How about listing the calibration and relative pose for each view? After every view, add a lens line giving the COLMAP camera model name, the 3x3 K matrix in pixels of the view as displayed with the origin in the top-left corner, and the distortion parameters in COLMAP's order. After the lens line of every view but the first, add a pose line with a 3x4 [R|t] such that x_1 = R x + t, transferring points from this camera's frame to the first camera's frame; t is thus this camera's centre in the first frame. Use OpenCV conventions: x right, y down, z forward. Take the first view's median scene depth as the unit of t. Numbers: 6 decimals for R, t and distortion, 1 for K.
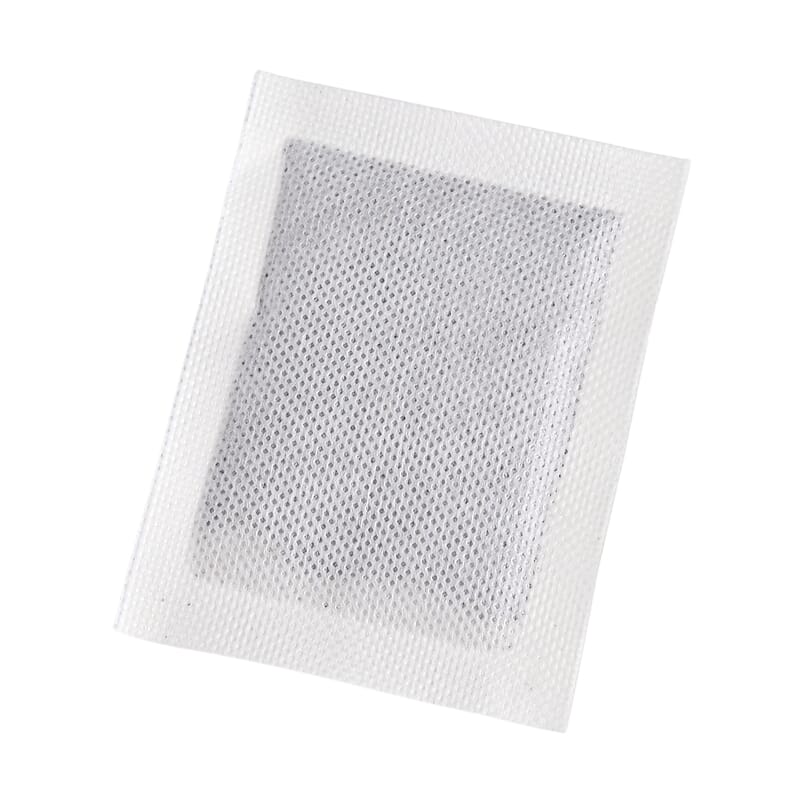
lens RADIAL K [[2117.8, 0, 399.4], [0, 2117.8, 399.9], [0, 0, 1]] dist [-0.187695, 0.000000]
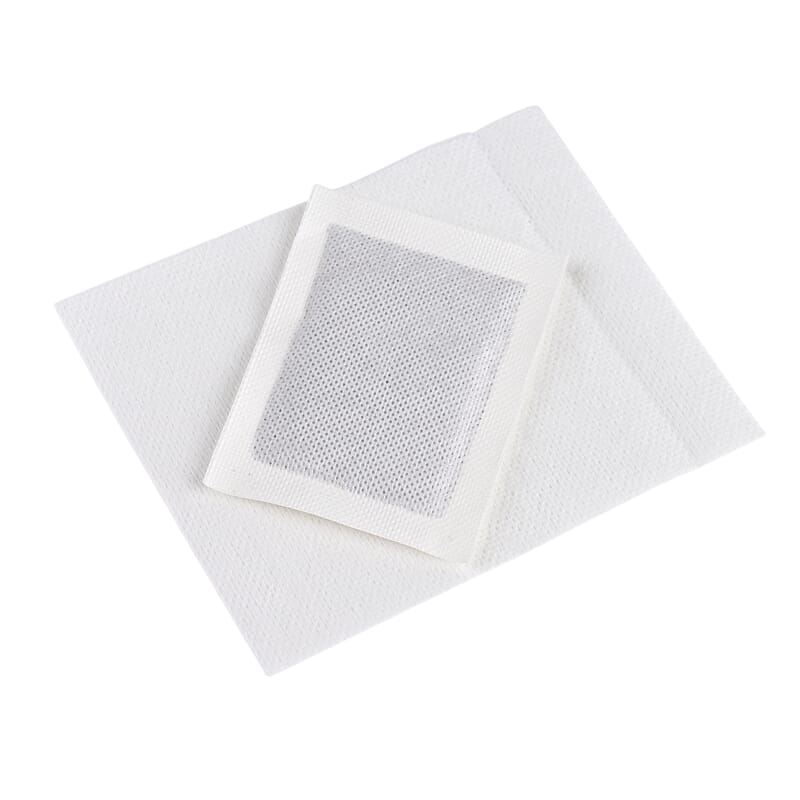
lens RADIAL K [[1913.5, 0, 402.1], [0, 1913.5, 400.3], [0, 0, 1]] dist [0.153611, 0.000000]
pose [[0.995767, 0.091795, -0.004733, 0.022032], [-0.089716, 0.981834, 0.167193, -0.230394], [0.019995, -0.166060, 0.985913, -0.484856]]
